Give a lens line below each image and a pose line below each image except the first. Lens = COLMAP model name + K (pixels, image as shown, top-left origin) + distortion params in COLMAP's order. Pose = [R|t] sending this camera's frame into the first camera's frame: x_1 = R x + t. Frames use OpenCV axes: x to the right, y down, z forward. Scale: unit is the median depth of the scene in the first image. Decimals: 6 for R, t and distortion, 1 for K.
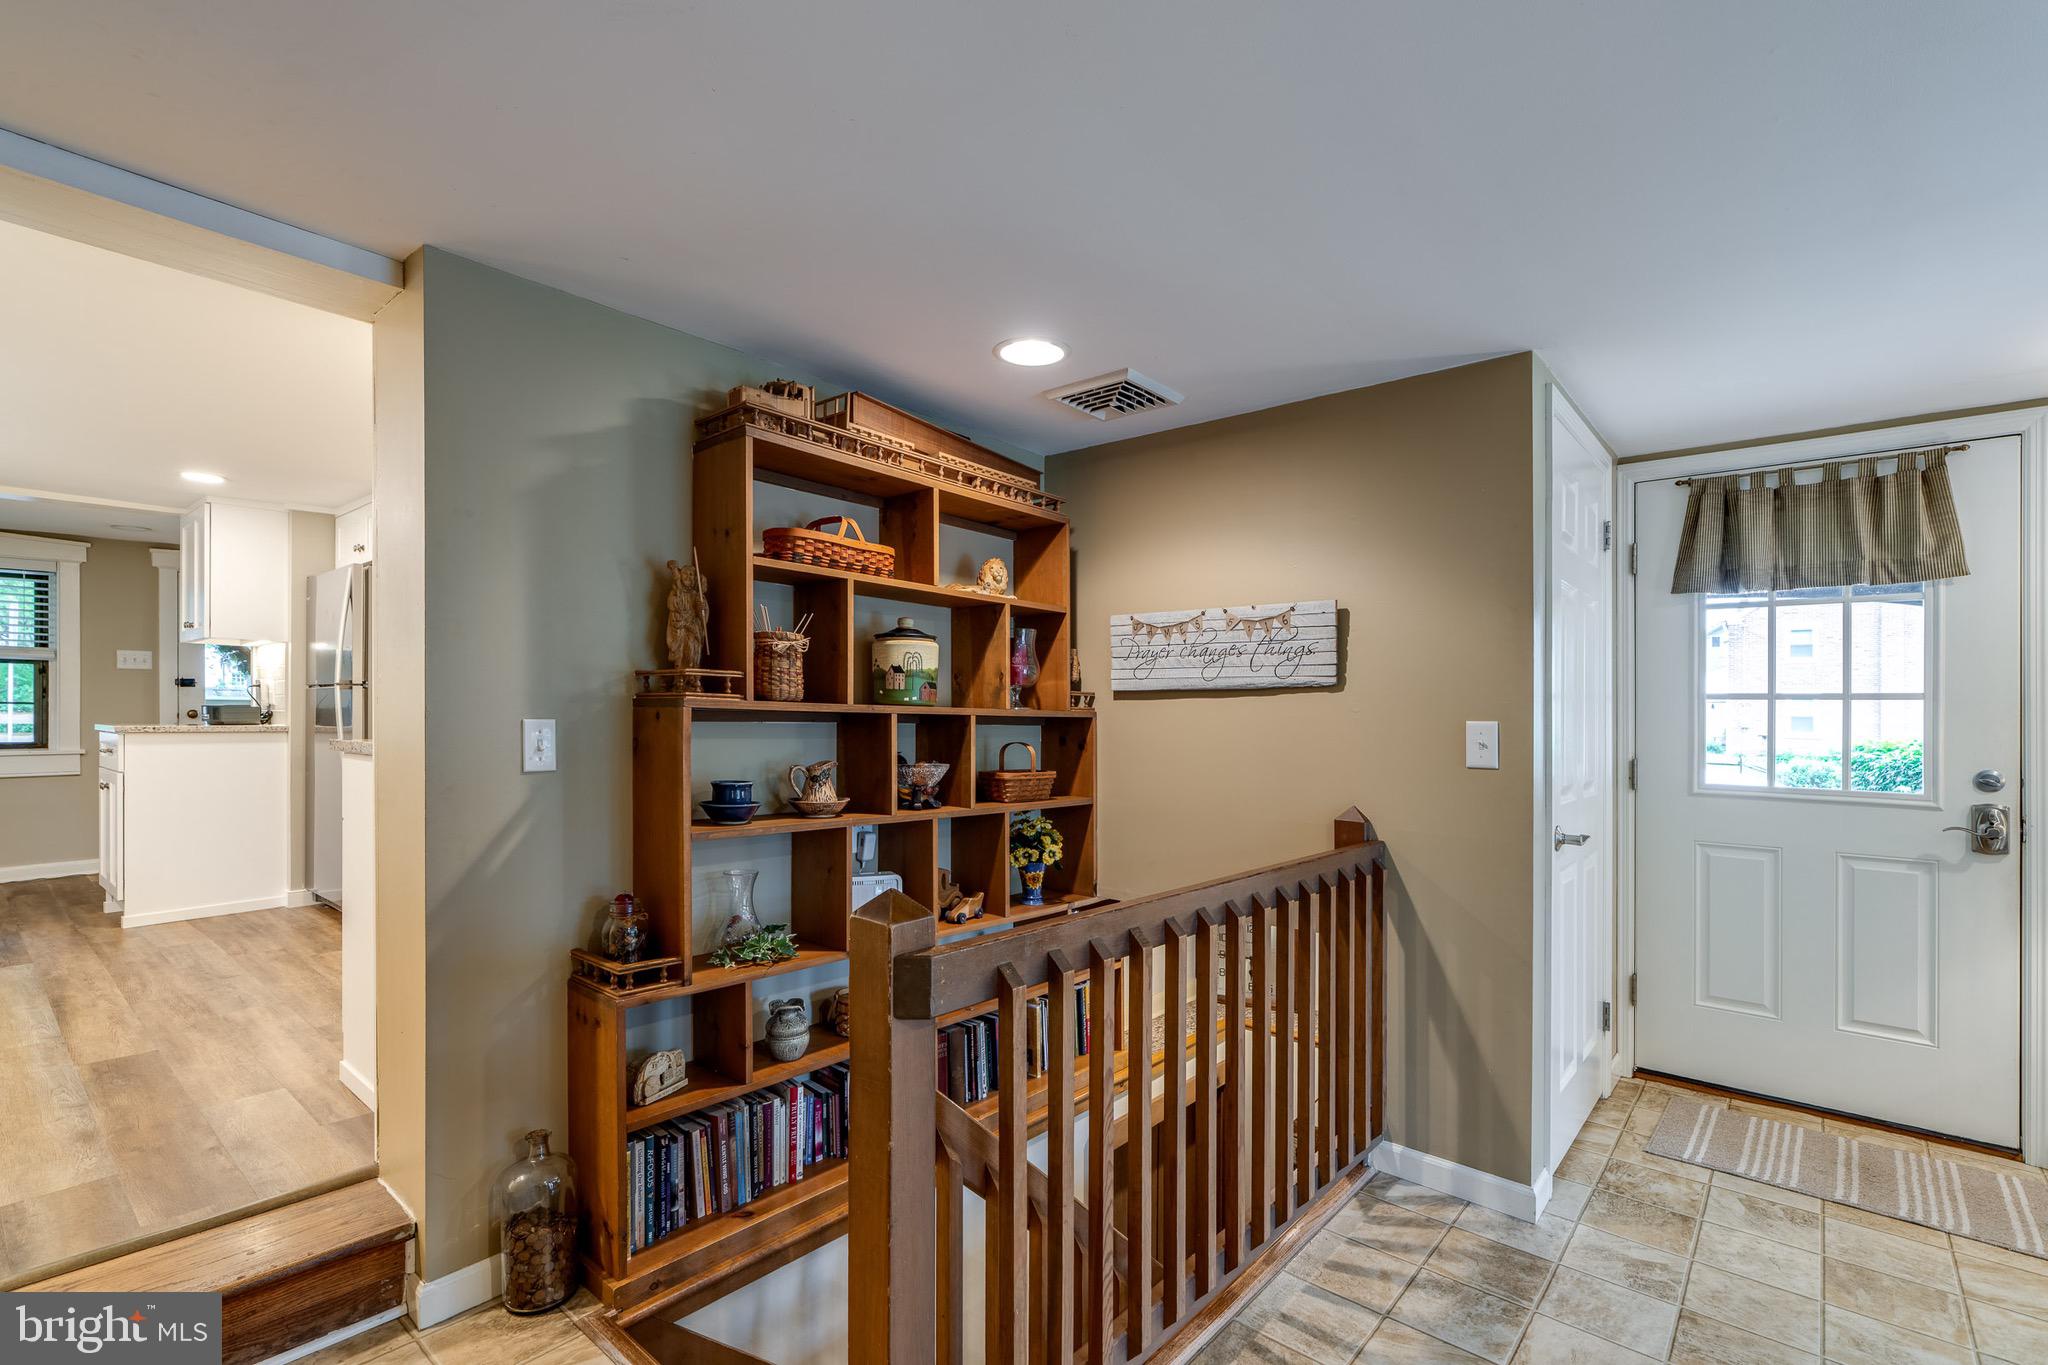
lens RADIAL K [[933.0, 0, 1011.6], [0, 933.0, 718.3], [0, 0, 1]] dist [-0.003689, -0.000087]
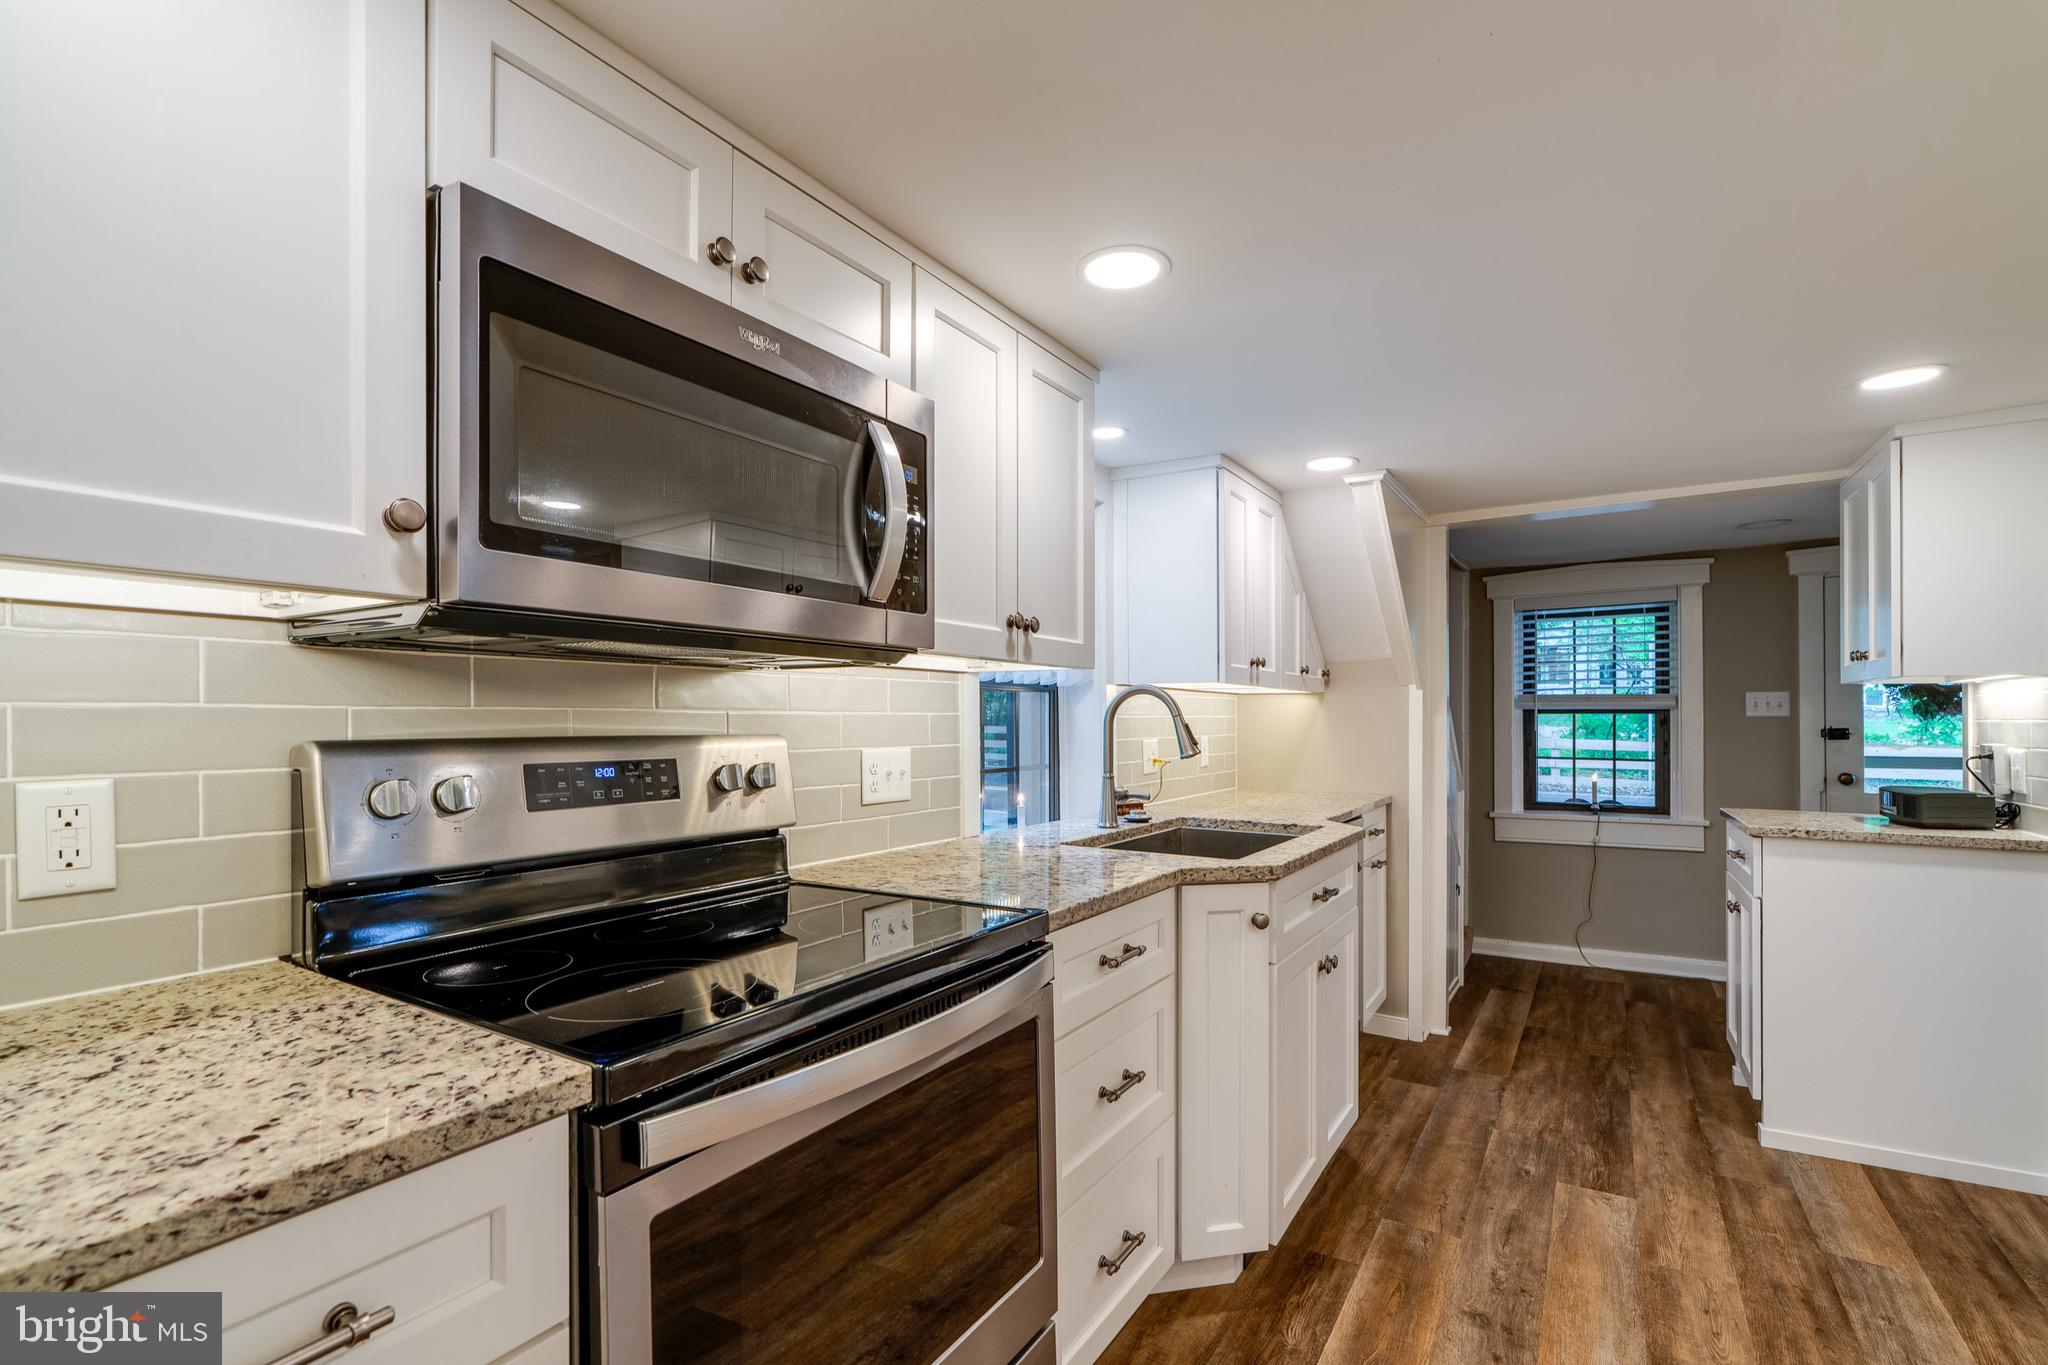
lens RADIAL K [[933.0, 0, 1023.9], [0, 933.0, 720.2], [0, 0, 1]] dist [-0.003689, -0.000087]
pose [[0.150286, -0.009702, -0.988595, -0.308266], [-0.004310, 0.999936, -0.010468, -0.041451], [0.988633, 0.005834, 0.150234, 0.311928]]
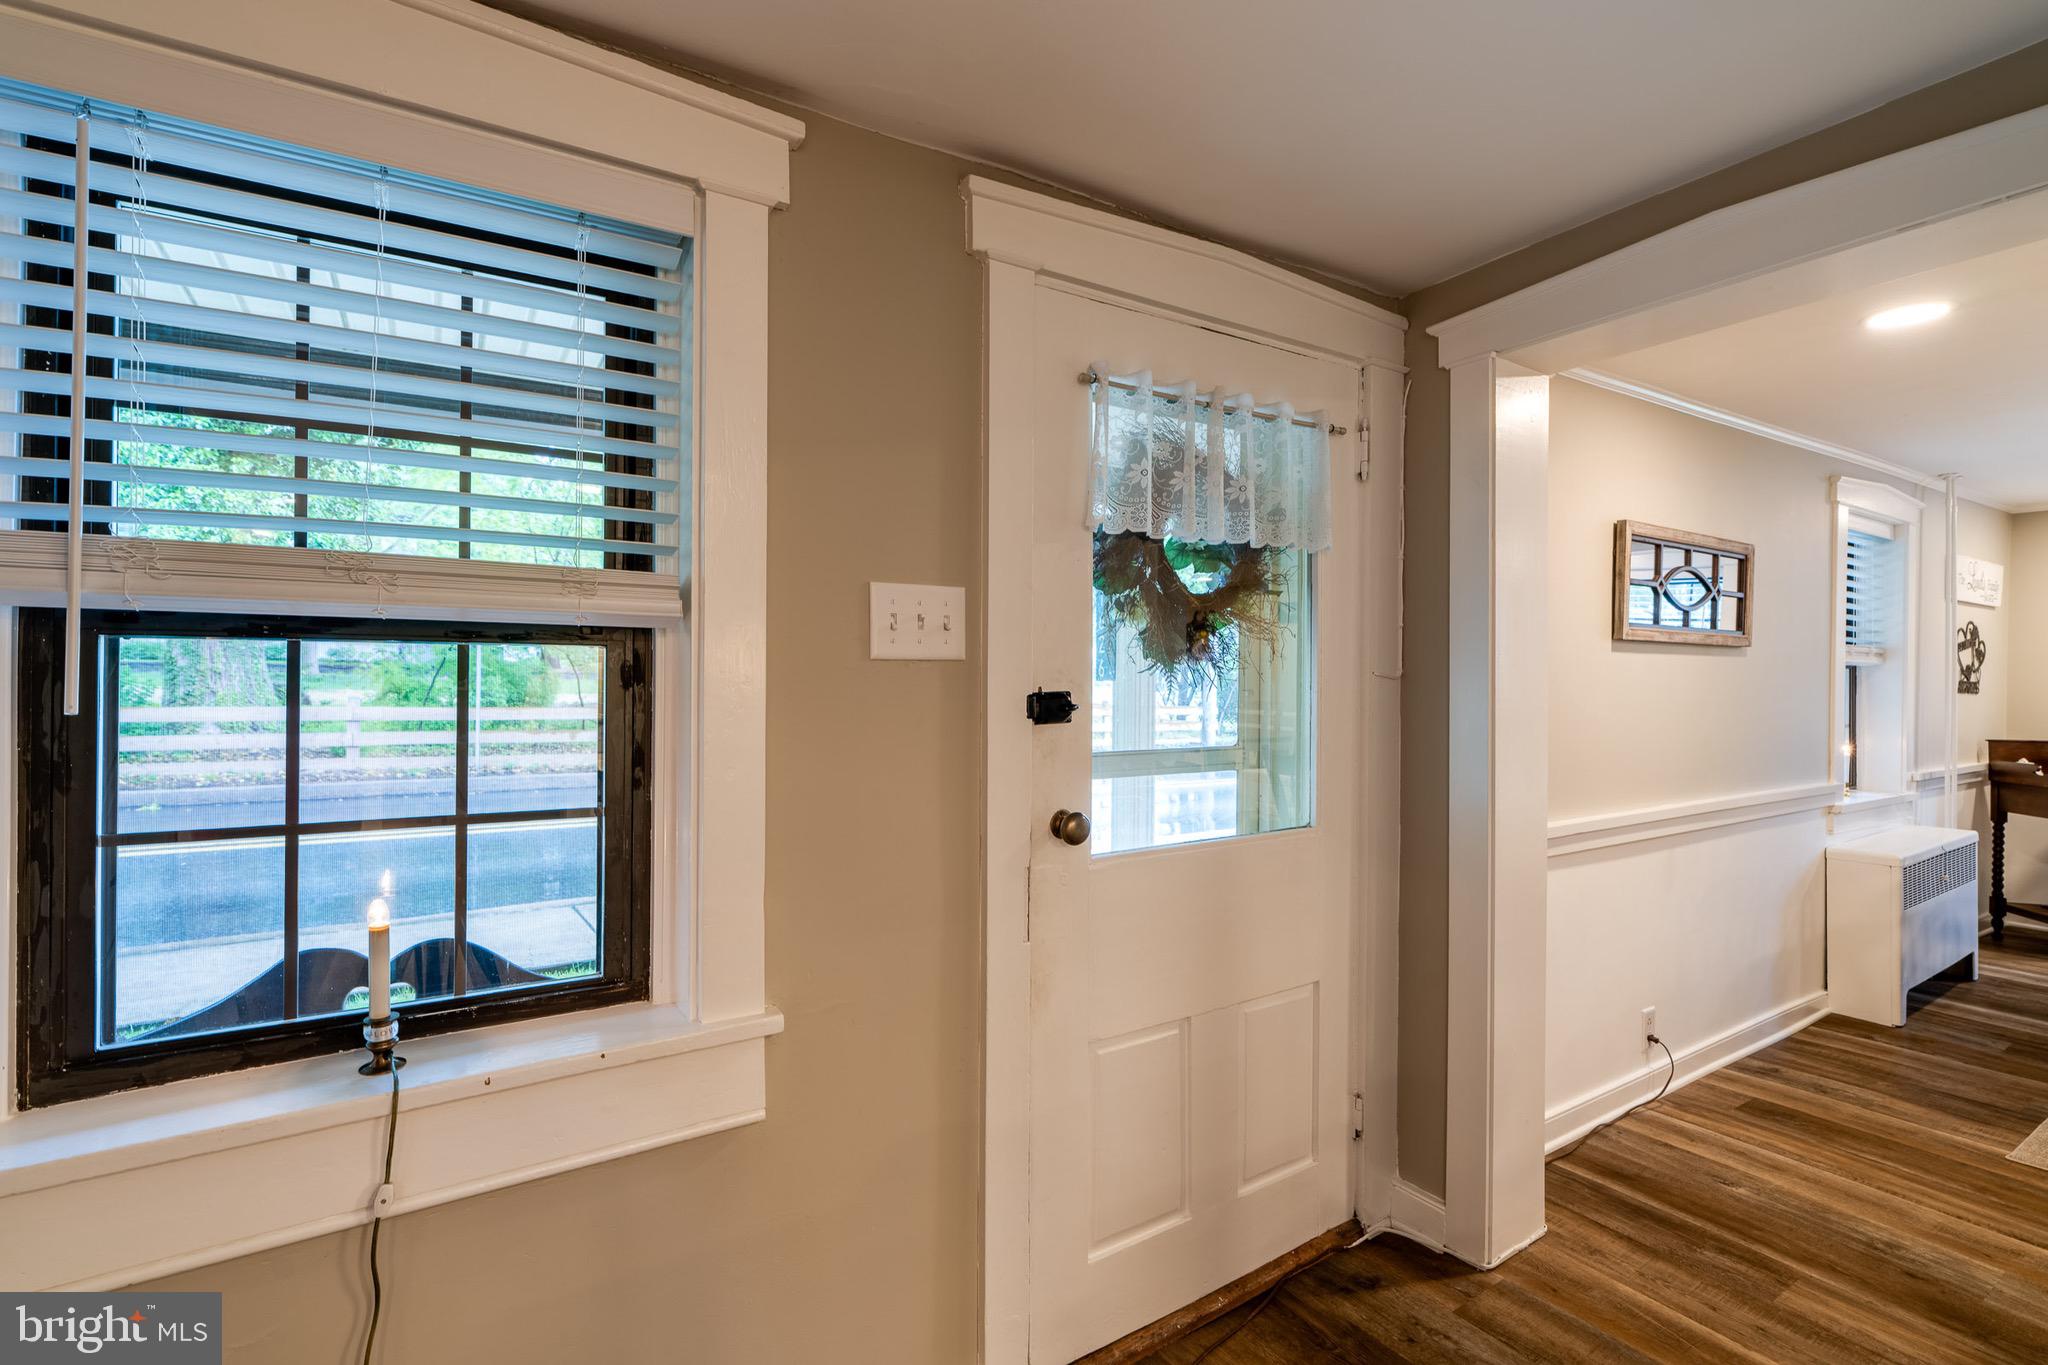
lens RADIAL K [[939.5, 0, 1027.6], [0, 939.5, 674.8], [0, 0, 1]] dist [-0.020180, -0.000427]
pose [[0.957582, -0.005474, -0.288110, -0.881772], [0.000498, 0.999849, -0.017344, -0.046235], [0.288162, 0.016465, 0.957440, 0.804677]]
